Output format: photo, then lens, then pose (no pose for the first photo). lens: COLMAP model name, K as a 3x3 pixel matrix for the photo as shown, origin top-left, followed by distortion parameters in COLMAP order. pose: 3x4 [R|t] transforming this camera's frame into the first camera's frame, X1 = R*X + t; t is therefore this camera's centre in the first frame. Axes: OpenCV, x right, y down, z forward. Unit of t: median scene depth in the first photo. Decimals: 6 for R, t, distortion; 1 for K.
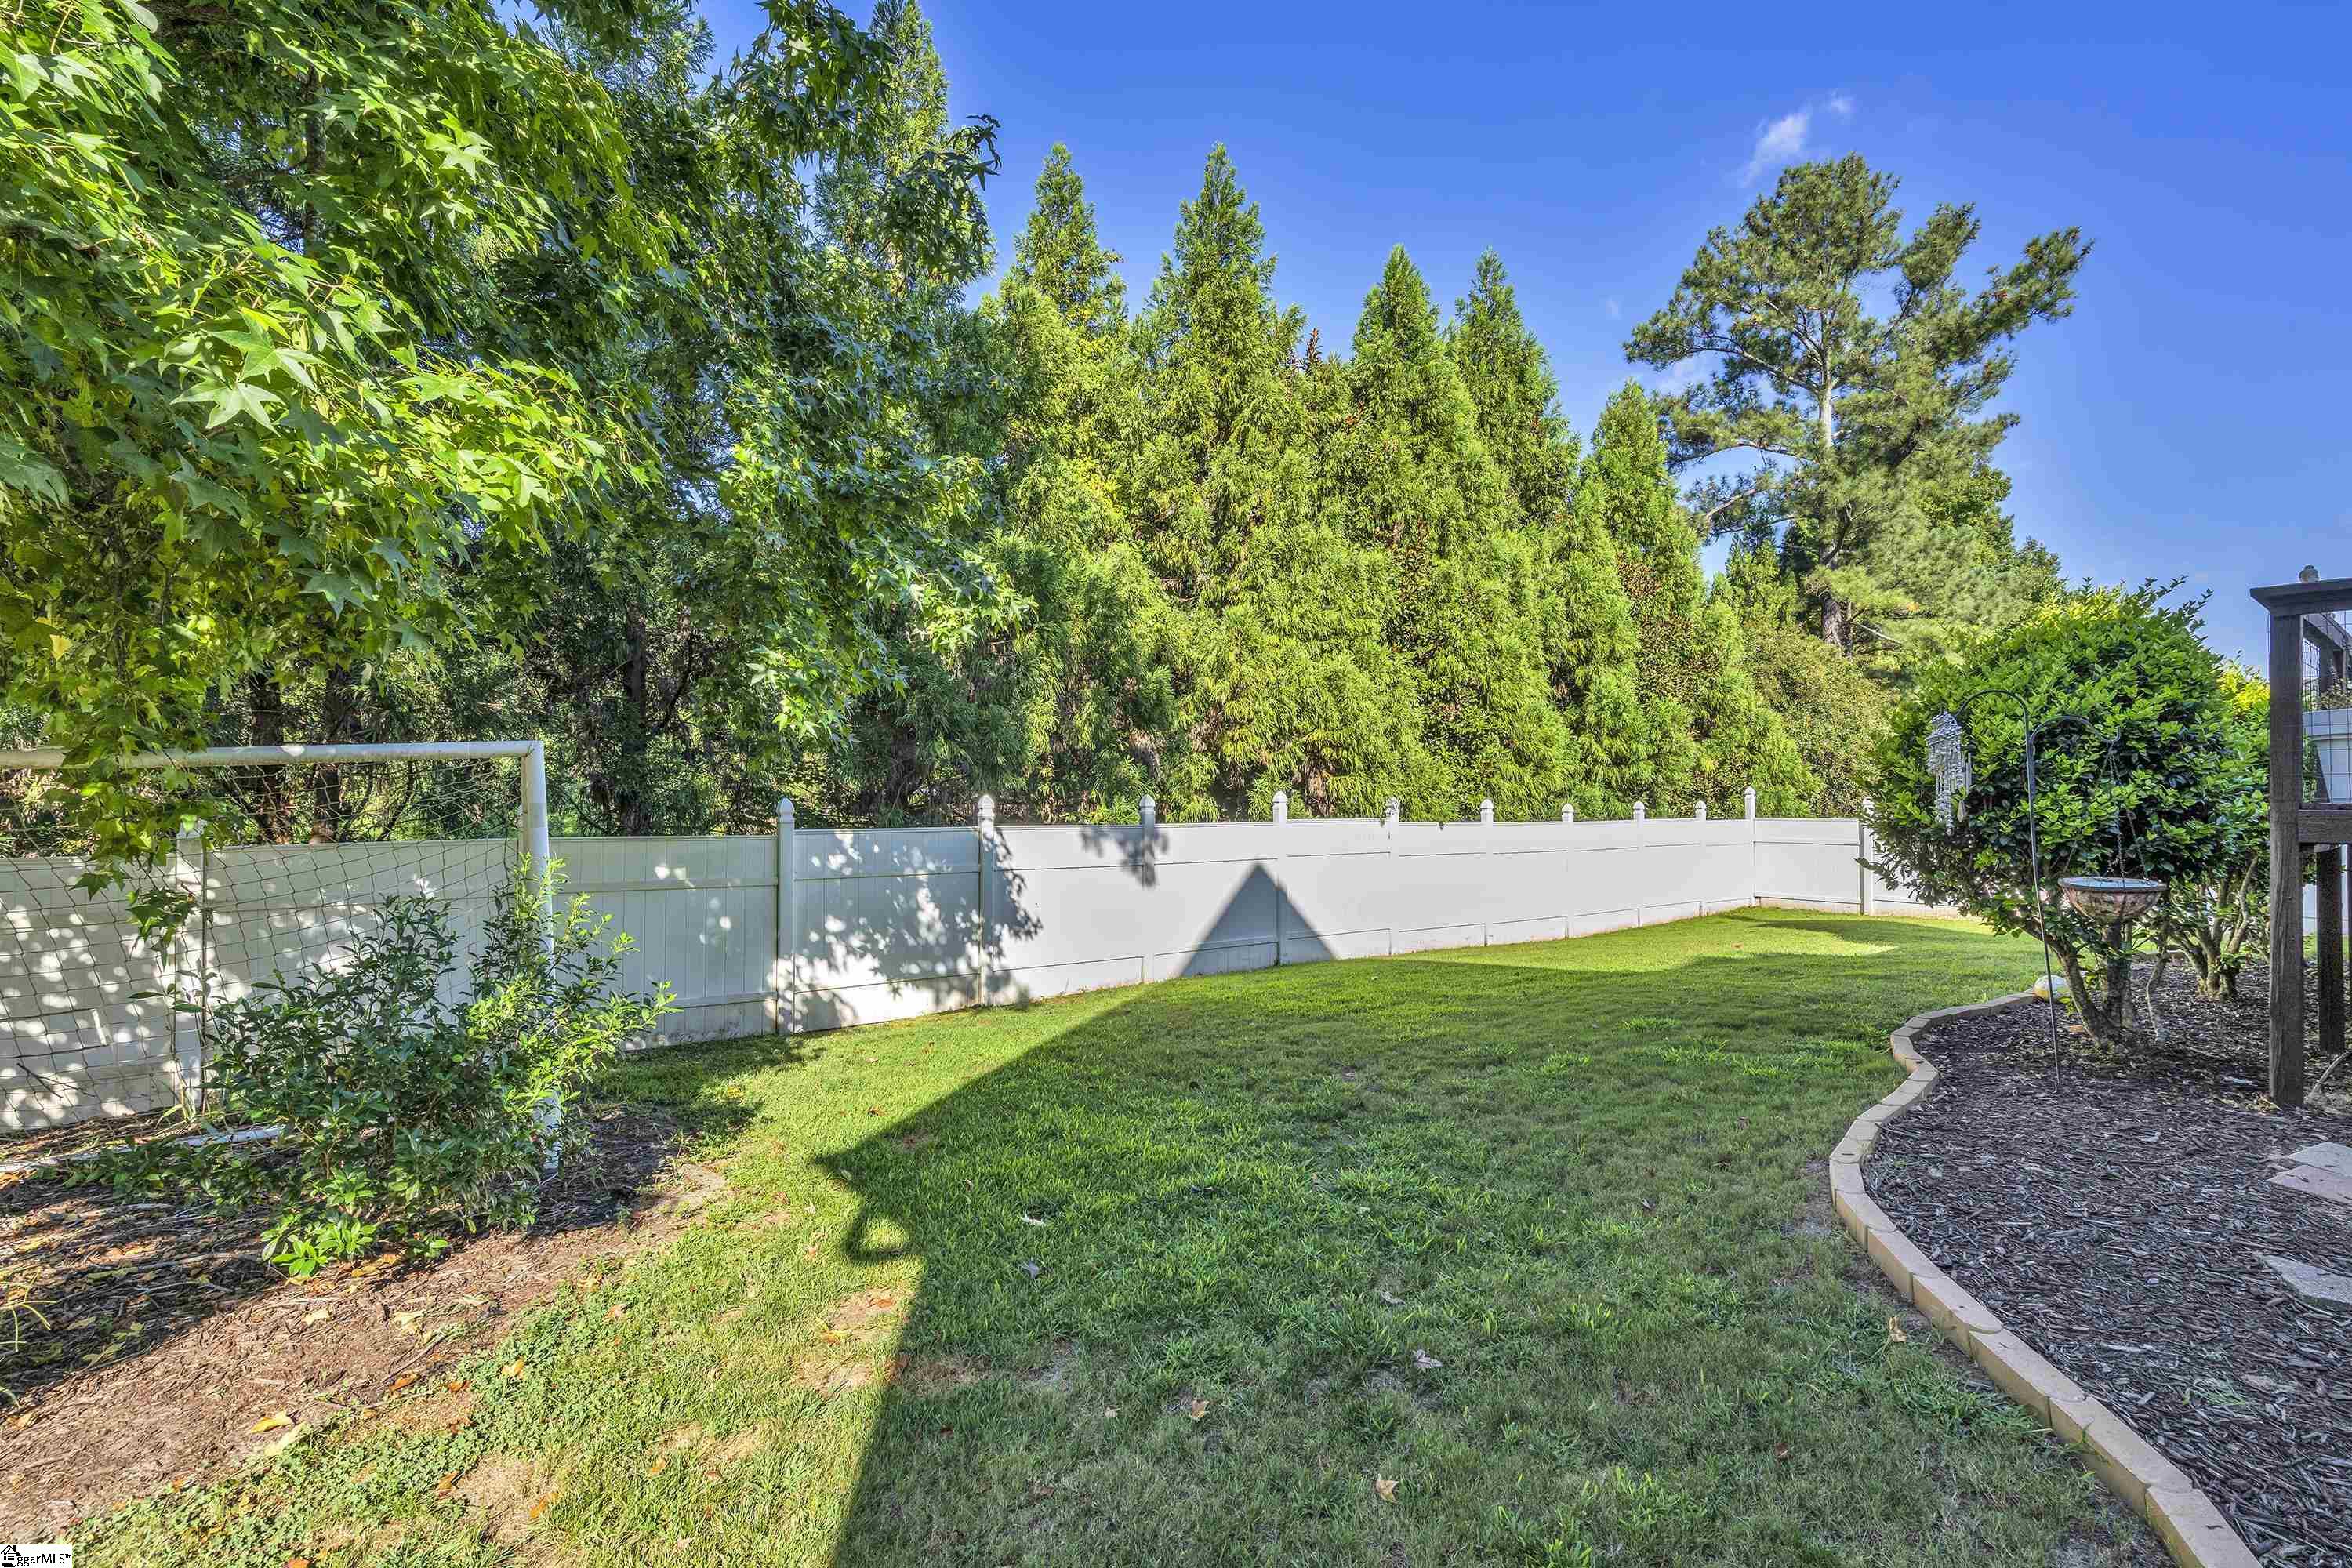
lens RADIAL K [[1048.8, 0, 1176.0], [0, 1048.8, 784.0], [0, 0, 1]] dist [0.000863, 0.000962]
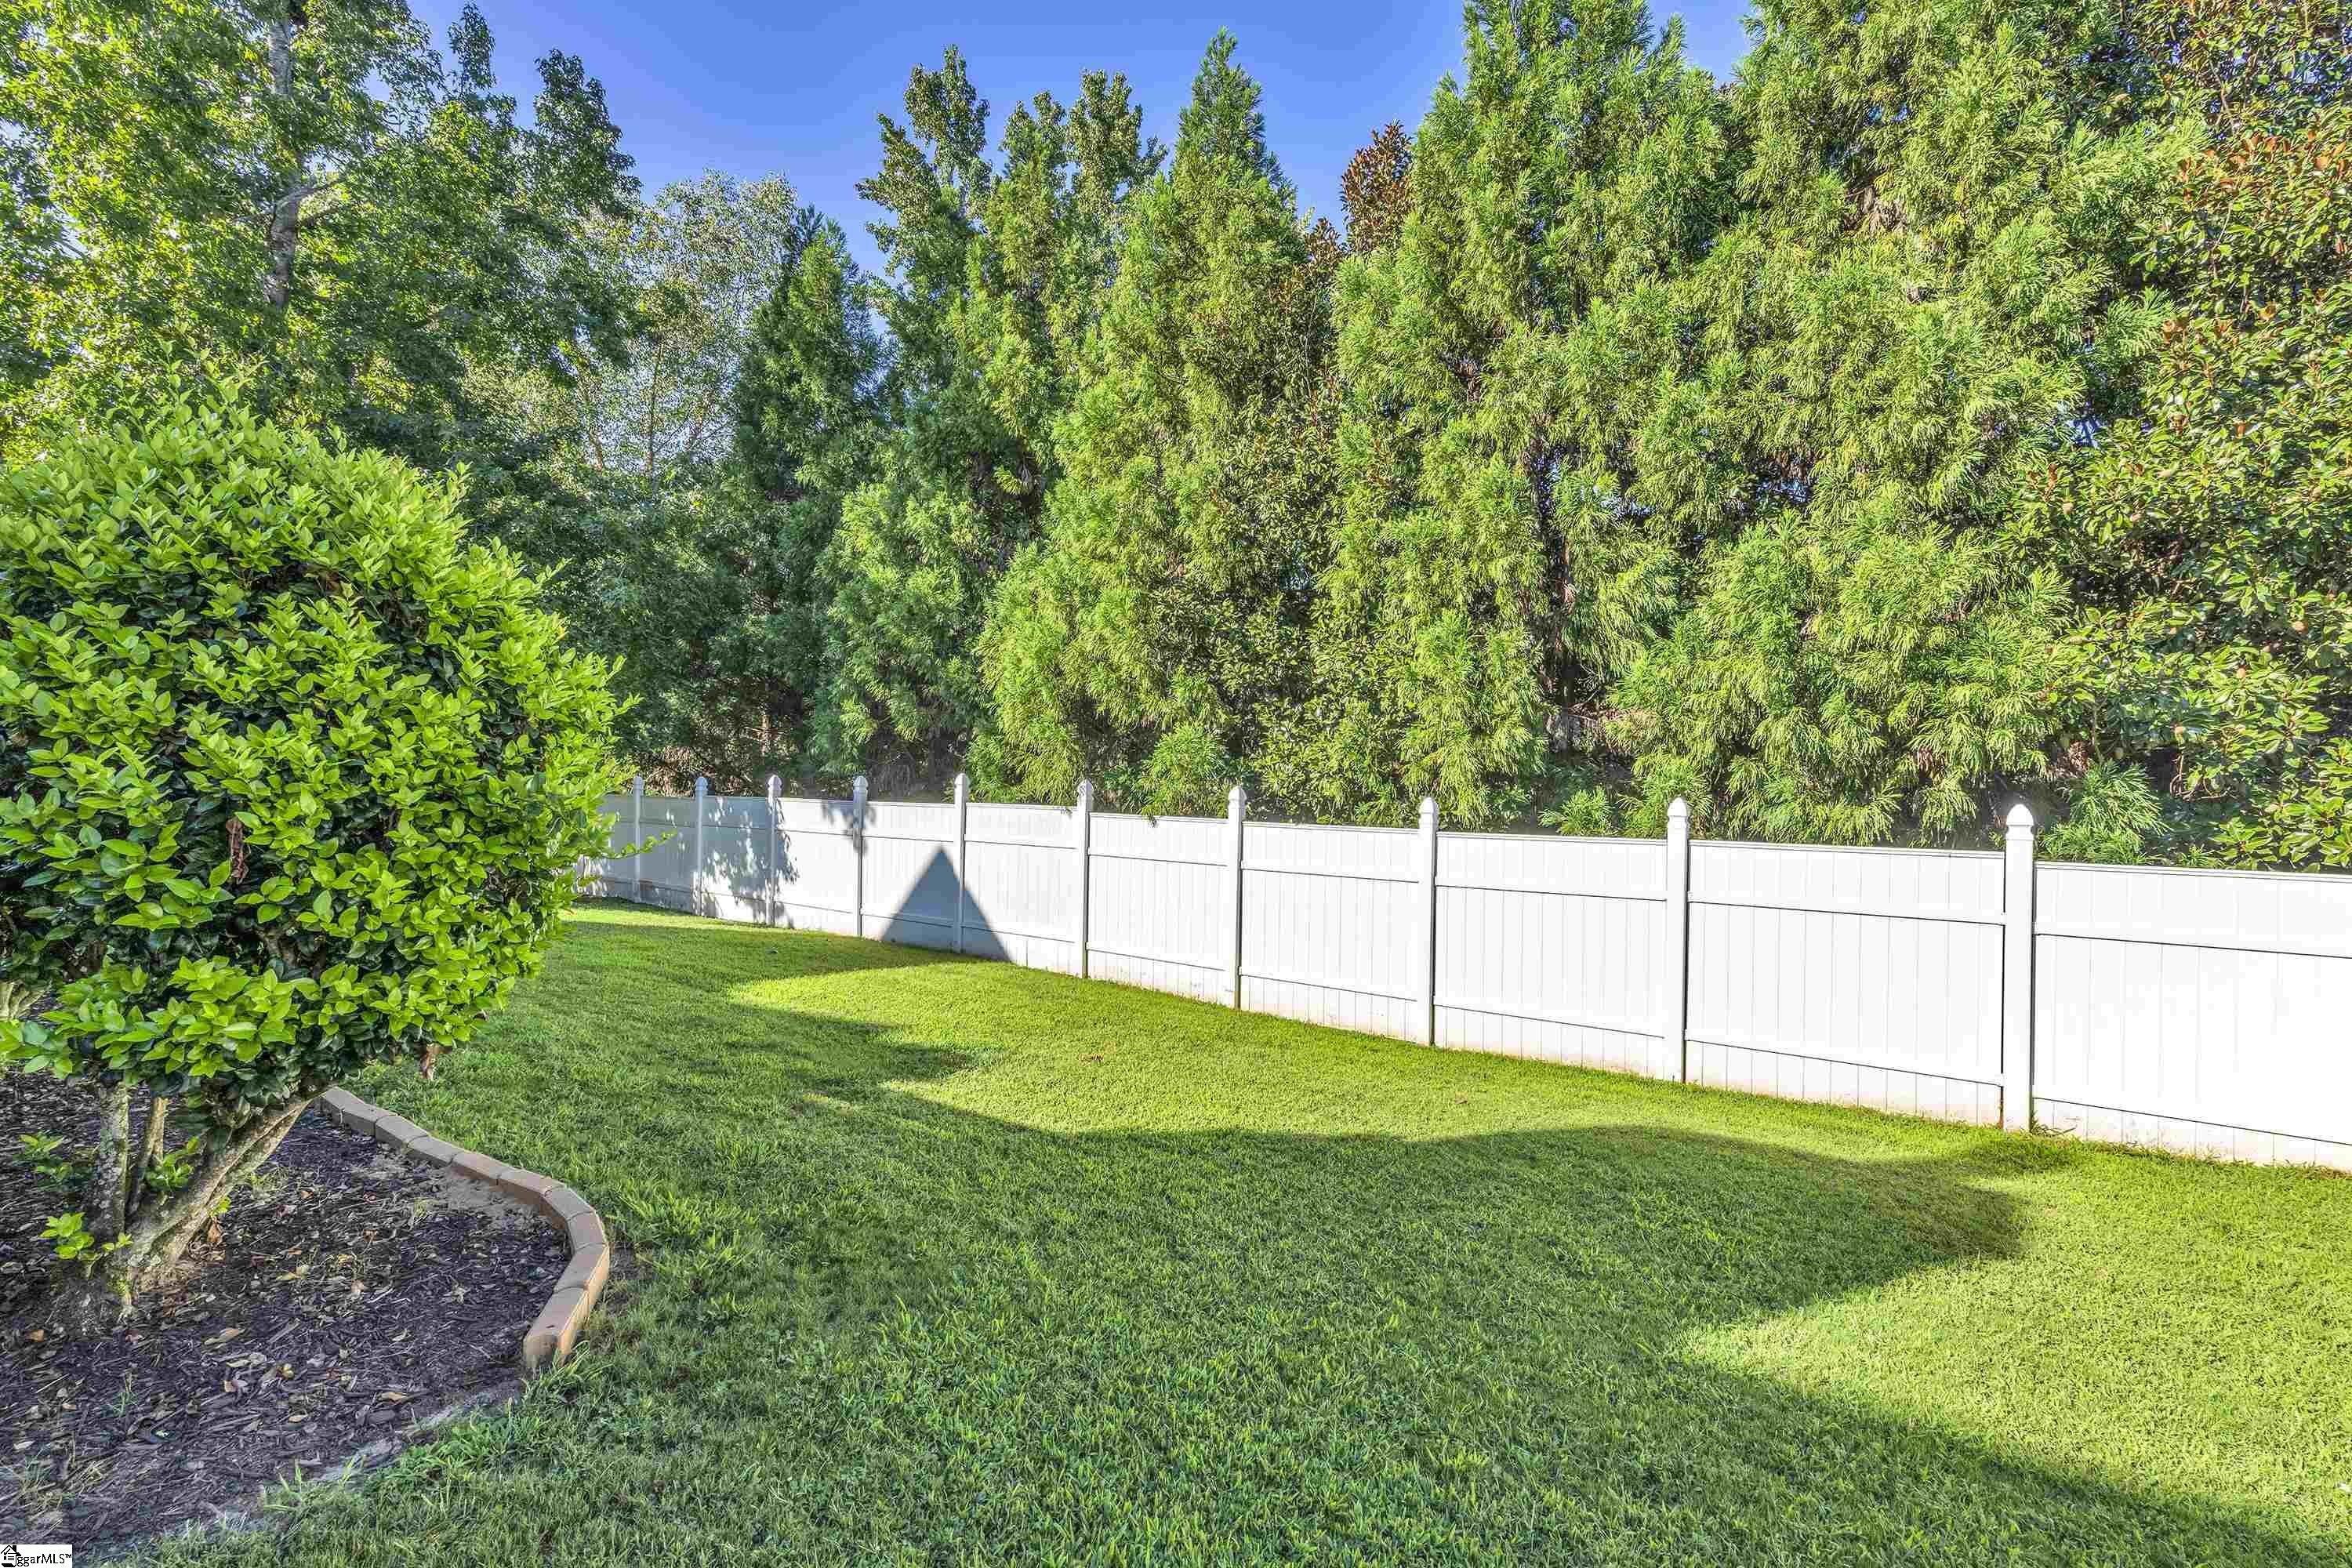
lens RADIAL K [[1066.6, 0, 1176.0], [0, 1066.6, 784.0], [0, 0, 1]] dist [-0.002213, -0.000304]
pose [[0.316736, 0.000031, -0.948514, 1.314235], [-0.009414, 0.999951, -0.003111, 0.020767], [0.948467, 0.009914, 0.316721, 1.039062]]
